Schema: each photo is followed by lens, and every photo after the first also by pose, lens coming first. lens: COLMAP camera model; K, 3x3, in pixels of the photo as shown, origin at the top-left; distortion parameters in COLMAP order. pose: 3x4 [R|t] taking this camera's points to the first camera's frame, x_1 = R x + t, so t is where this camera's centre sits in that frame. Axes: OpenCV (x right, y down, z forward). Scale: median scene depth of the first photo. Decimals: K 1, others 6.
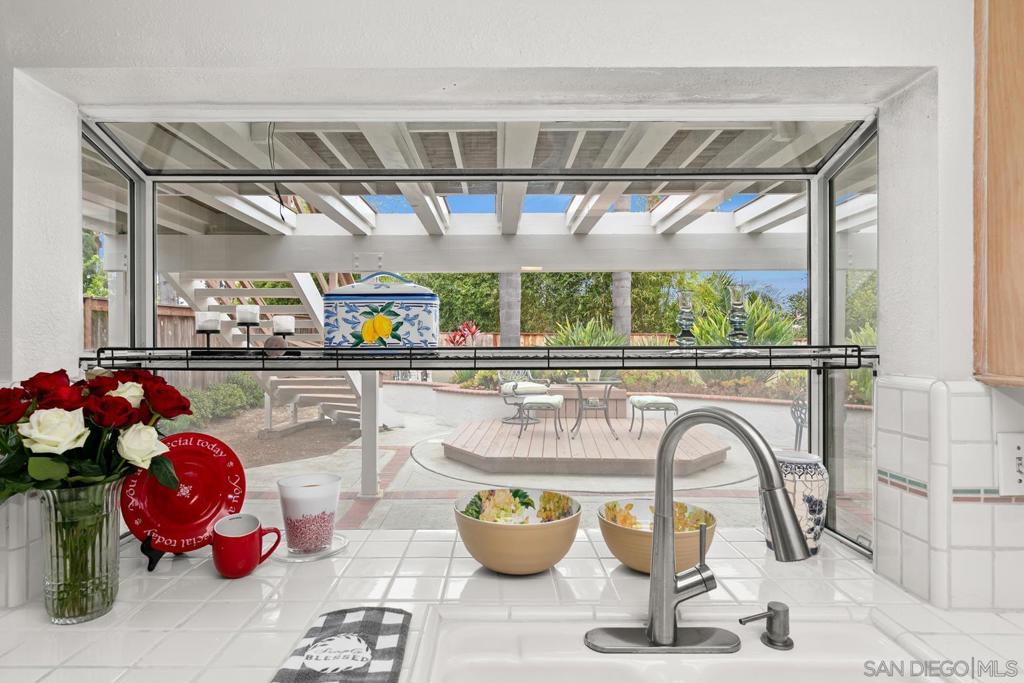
lens RADIAL K [[592.0, 0, 493.2], [0, 592.0, 345.8], [0, 0, 1]] dist [-0.000198, 0.000167]
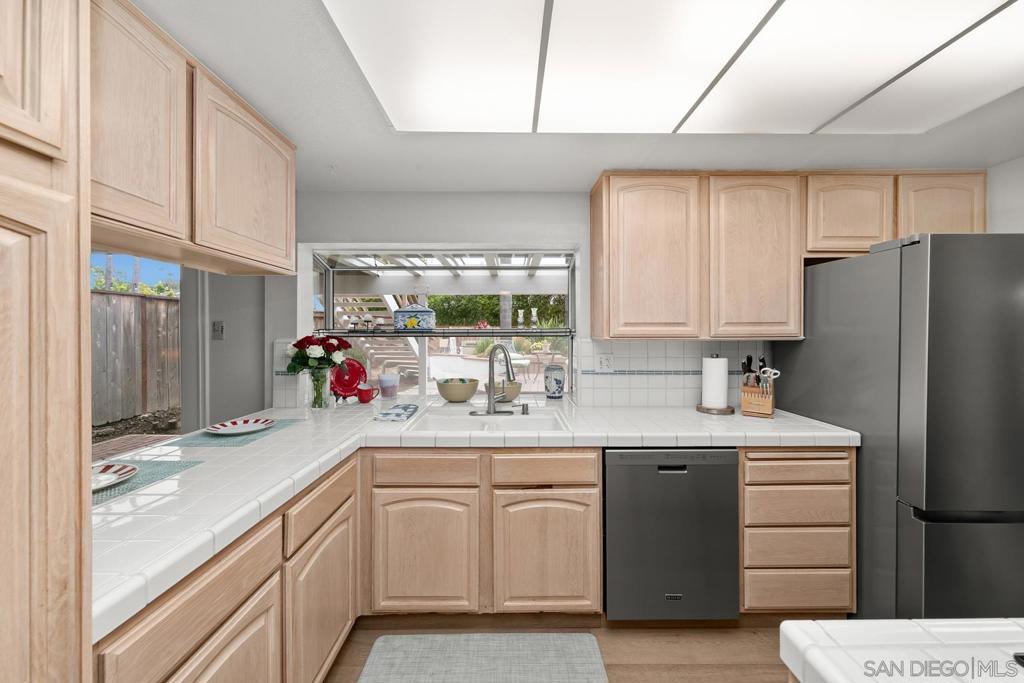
lens RADIAL K [[372.9, 0, 517.4], [0, 372.9, 335.9], [0, 0, 1]] dist [-0.000028, 0.000002]
pose [[0.999756, -0.000535, 0.022079, 0.285771], [0.000485, 0.999997, 0.002276, 0.032022], [-0.022080, -0.002264, 0.999754, -0.859986]]
